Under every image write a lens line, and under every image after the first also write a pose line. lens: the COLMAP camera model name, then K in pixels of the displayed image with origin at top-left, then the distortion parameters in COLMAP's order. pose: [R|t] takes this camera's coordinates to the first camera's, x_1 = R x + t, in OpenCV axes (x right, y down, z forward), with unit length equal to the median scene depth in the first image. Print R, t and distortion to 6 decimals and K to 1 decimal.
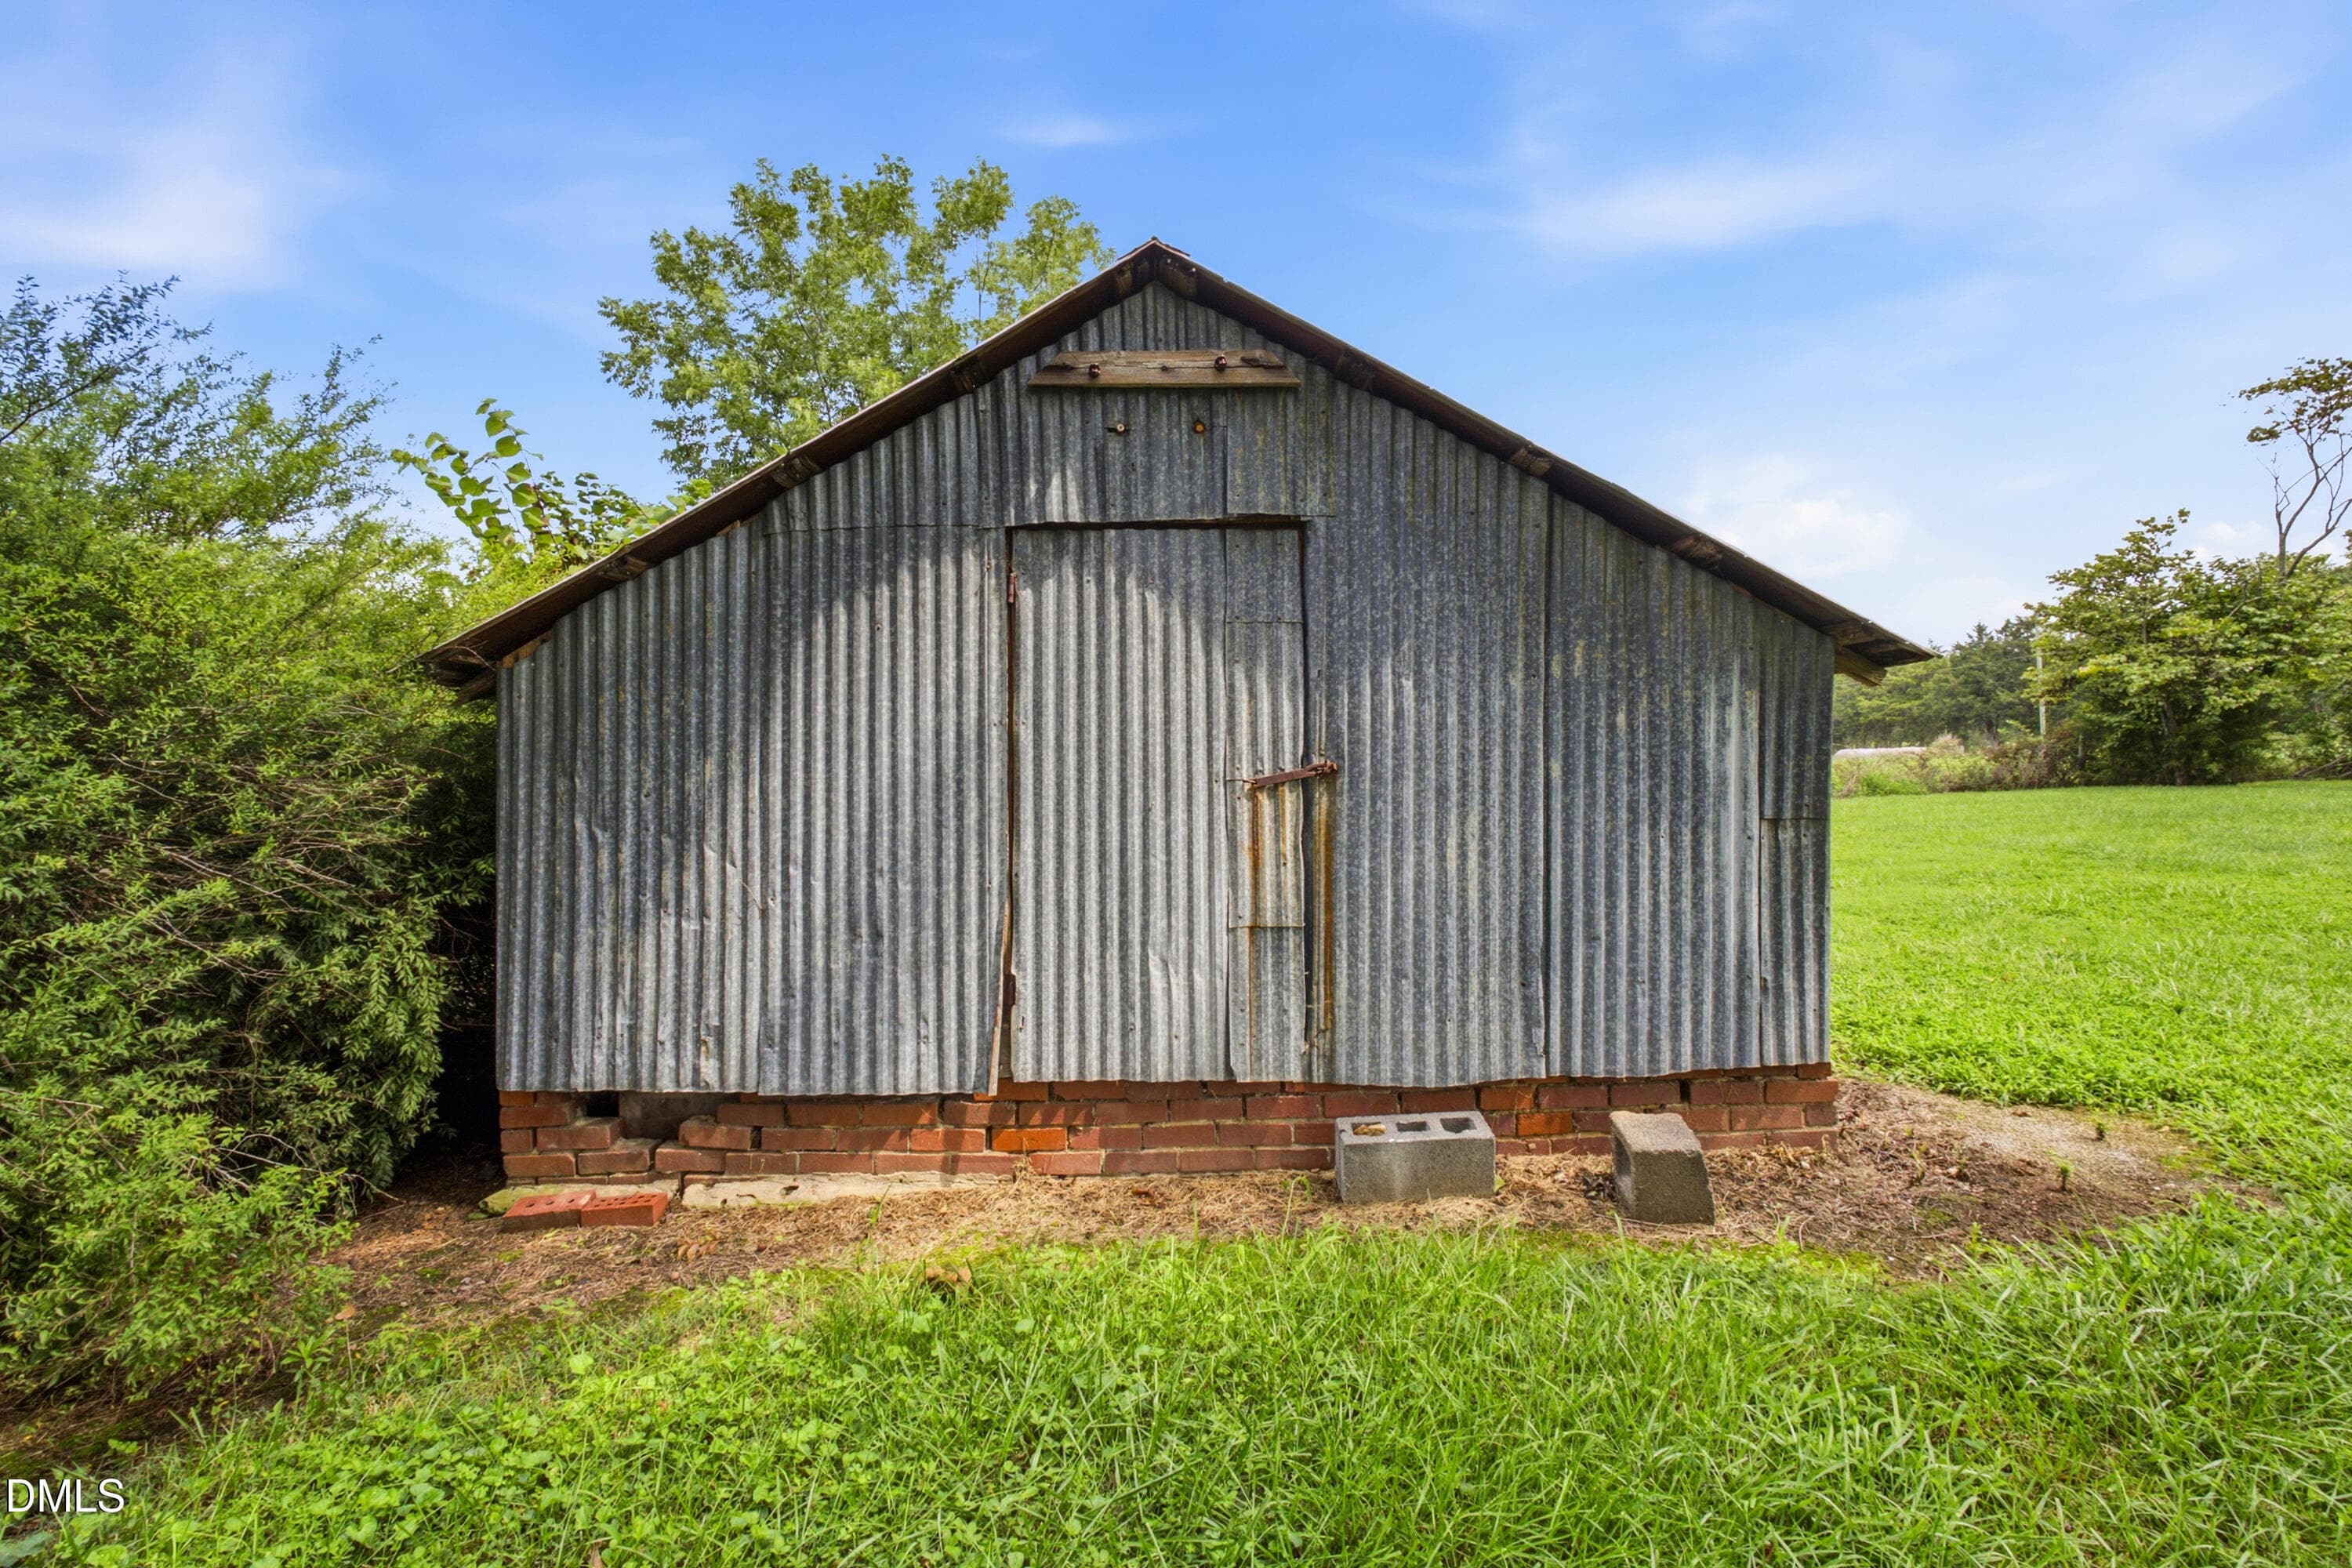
lens RADIAL K [[1062.9, 0, 1175.0], [0, 1062.9, 780.8], [0, 0, 1]] dist [-0.024517, -0.000131]
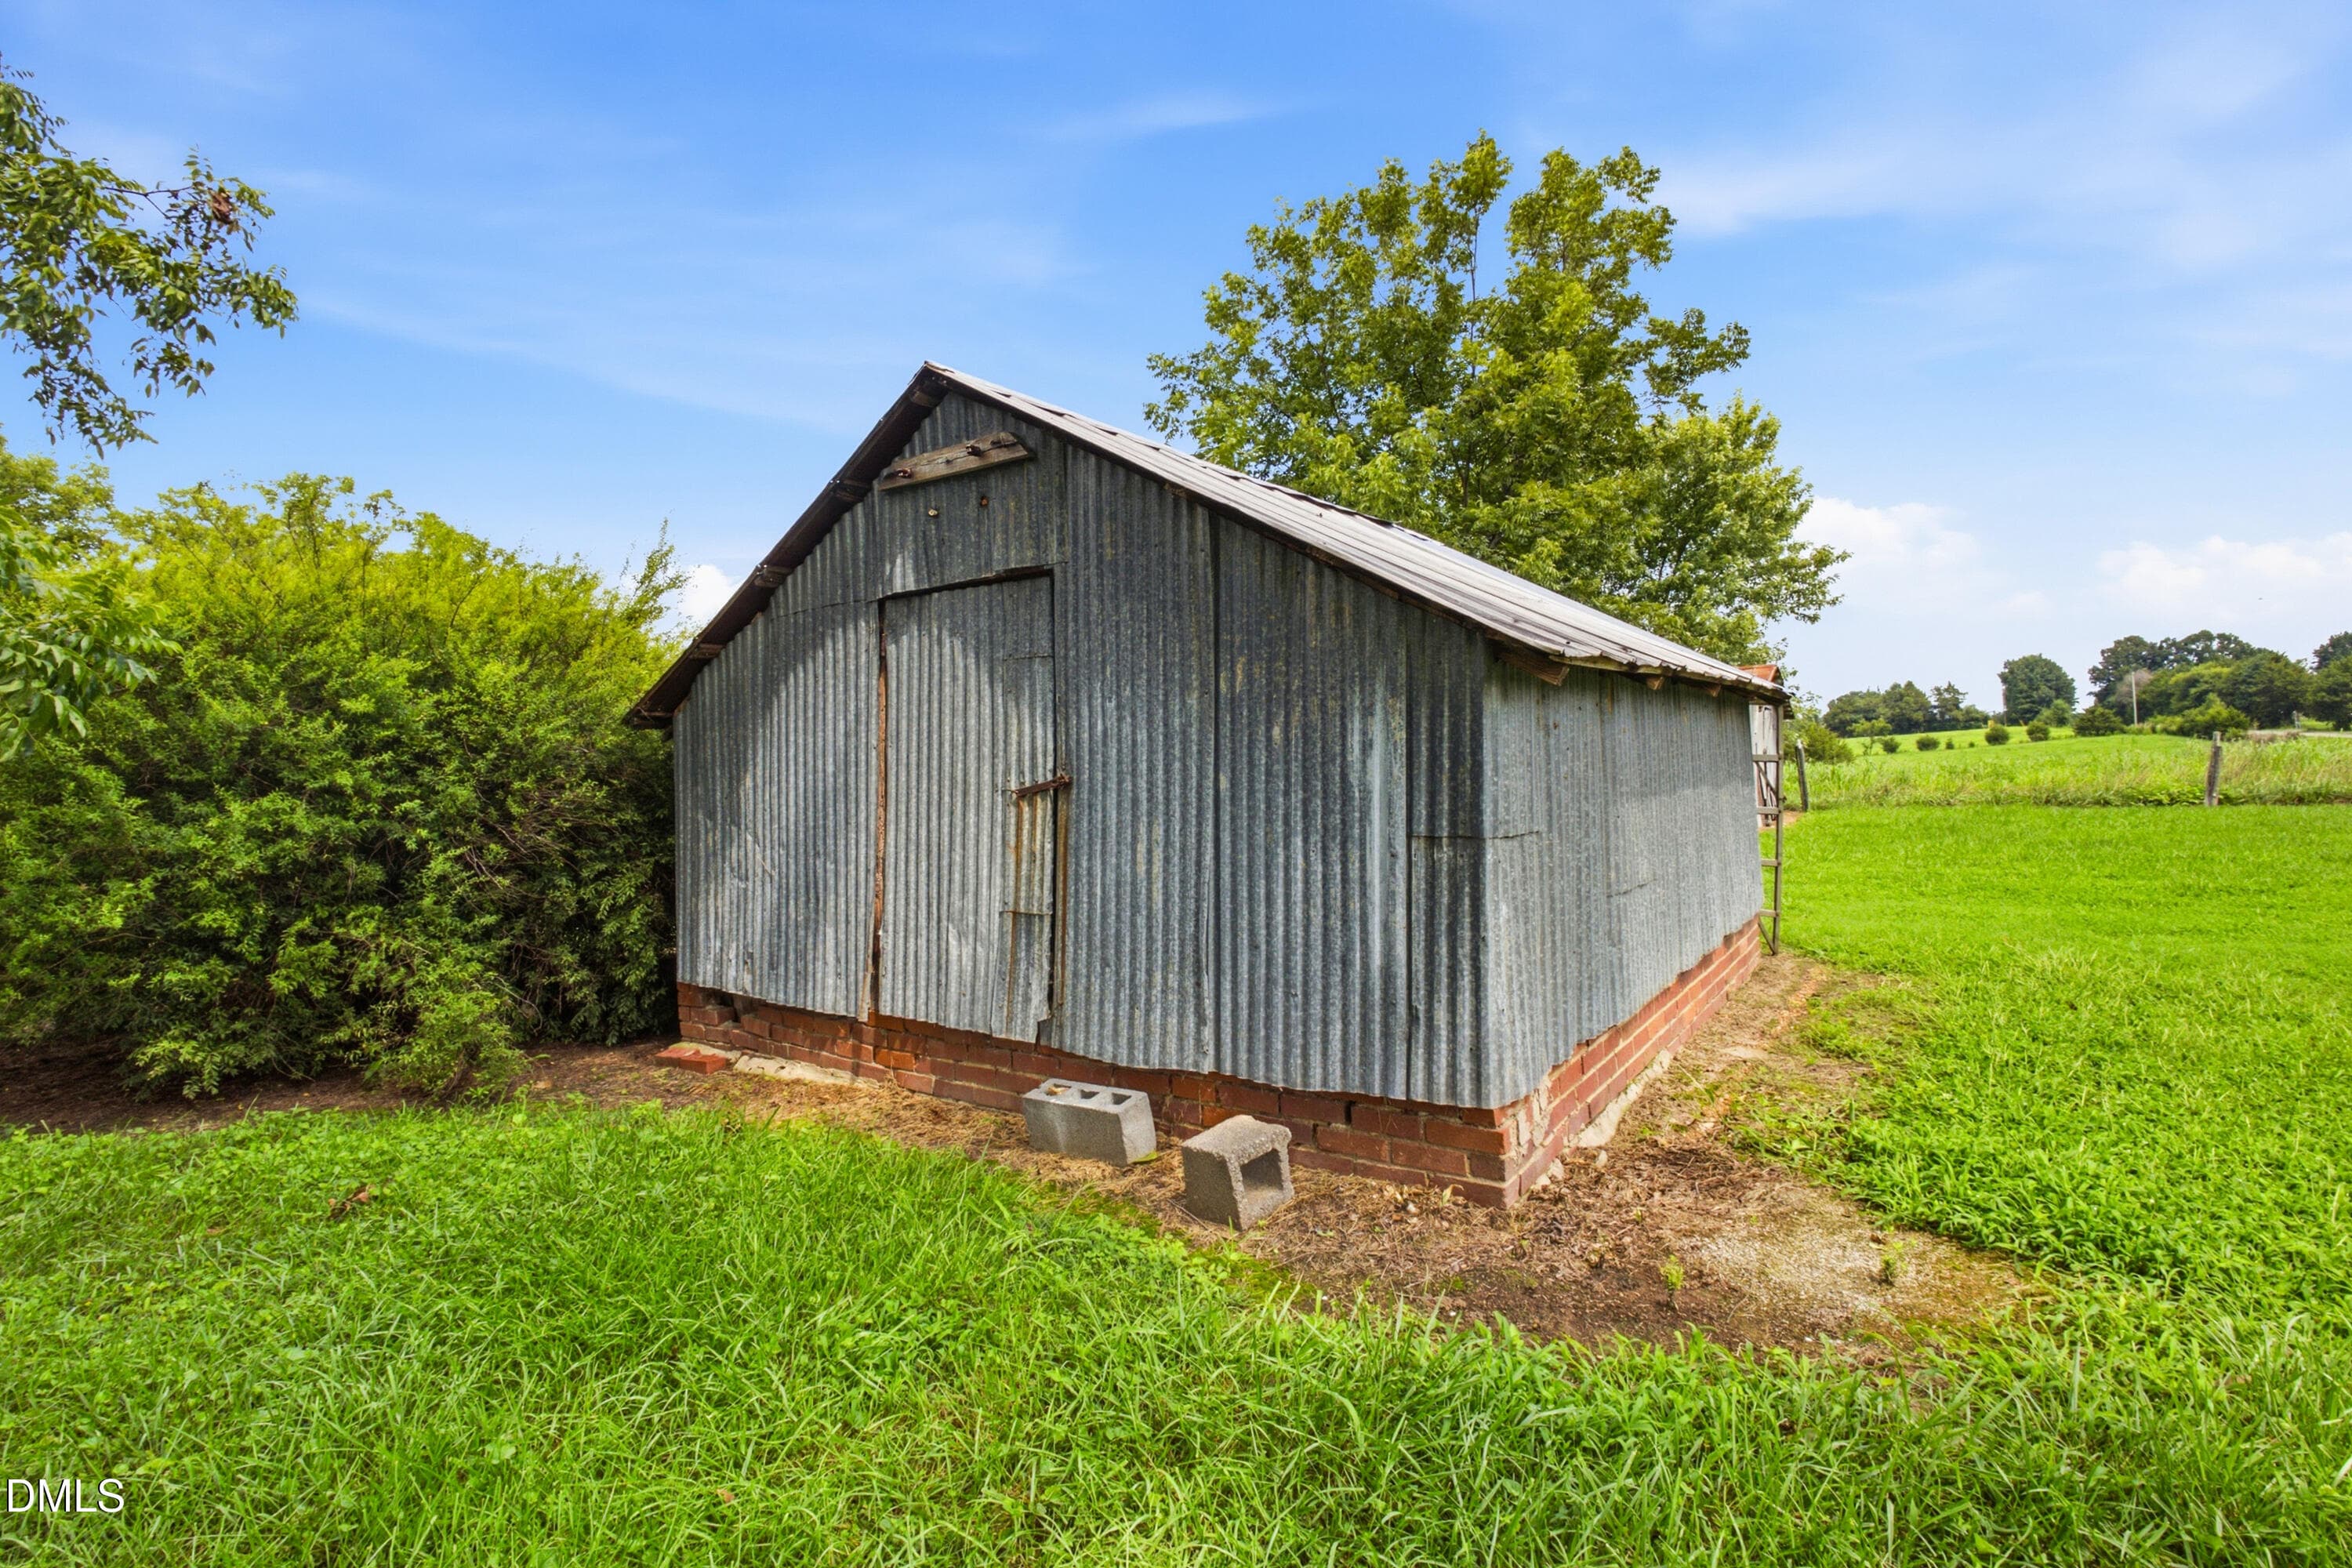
lens RADIAL K [[1062.9, 0, 1173.8], [0, 1062.9, 786.9], [0, 0, 1]] dist [-0.024517, -0.000131]
pose [[0.822468, 0.003862, -0.568798, 0.913617], [0.009247, 0.999754, 0.020159, -0.027670], [0.568736, -0.021839, 0.822230, 0.112886]]
